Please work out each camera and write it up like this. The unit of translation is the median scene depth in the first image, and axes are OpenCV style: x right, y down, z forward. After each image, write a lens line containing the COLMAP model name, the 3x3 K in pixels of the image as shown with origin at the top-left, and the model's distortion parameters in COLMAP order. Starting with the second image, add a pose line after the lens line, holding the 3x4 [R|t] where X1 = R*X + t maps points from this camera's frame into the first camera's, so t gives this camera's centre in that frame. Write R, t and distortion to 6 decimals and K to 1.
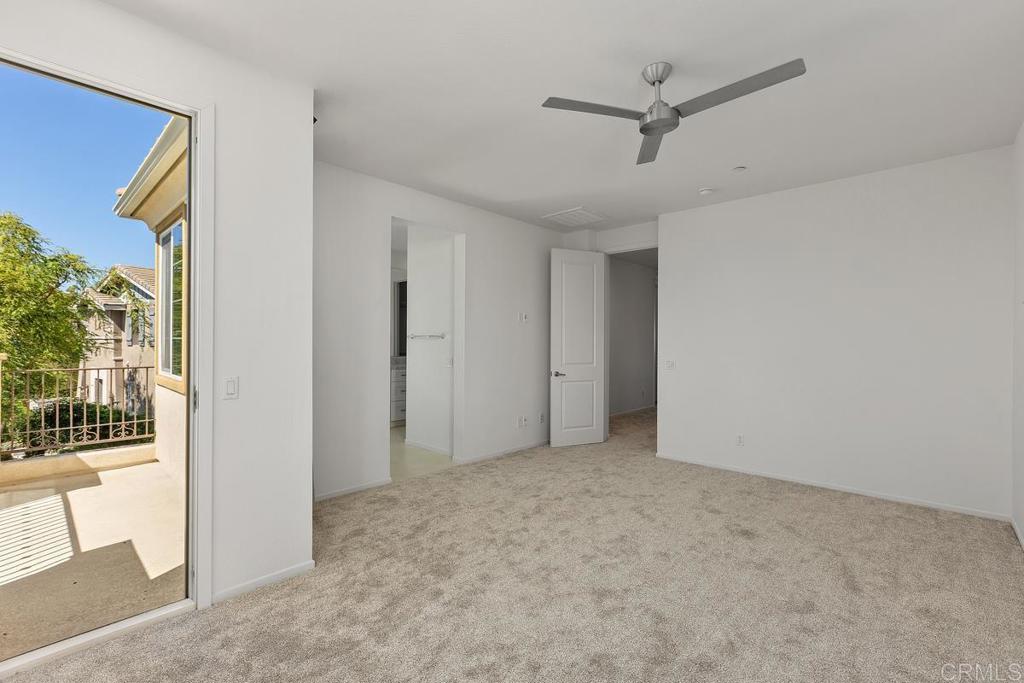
lens RADIAL K [[458.0, 0, 513.9], [0, 458.0, 337.2], [0, 0, 1]] dist [-0.001899, -0.000575]
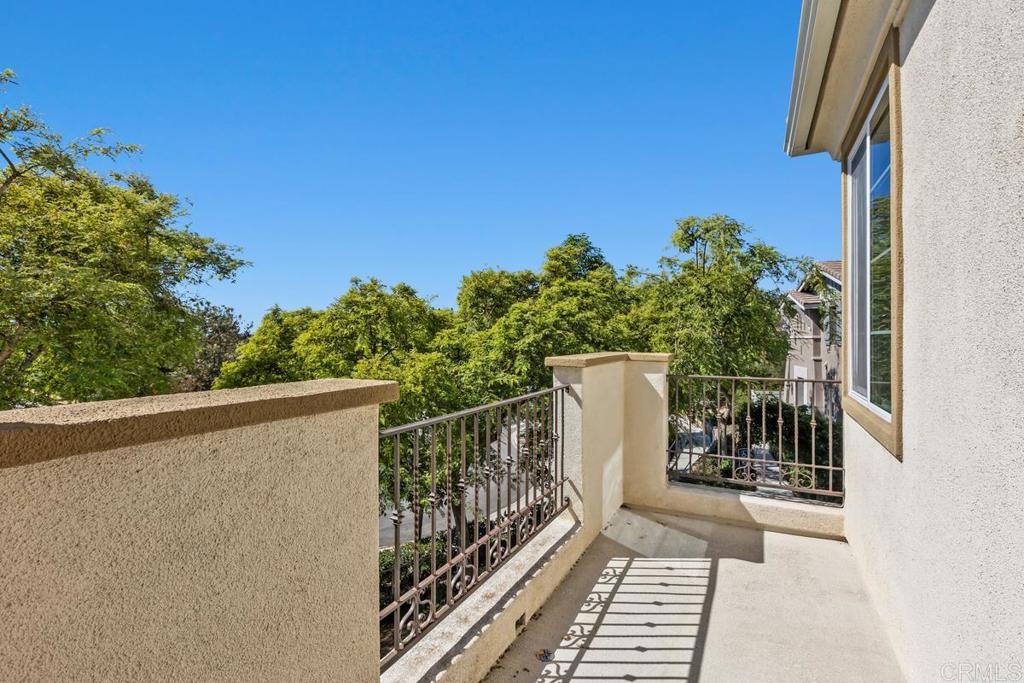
lens RADIAL K [[487.7, 0, 514.2], [0, 487.7, 338.7], [0, 0, 1]] dist [-0.001060, 0.000026]
pose [[0.290637, -0.003307, -0.956828, -0.239277], [0.007082, 0.999974, -0.001305, 0.004915], [0.956807, -0.006397, 0.290653, 0.323198]]
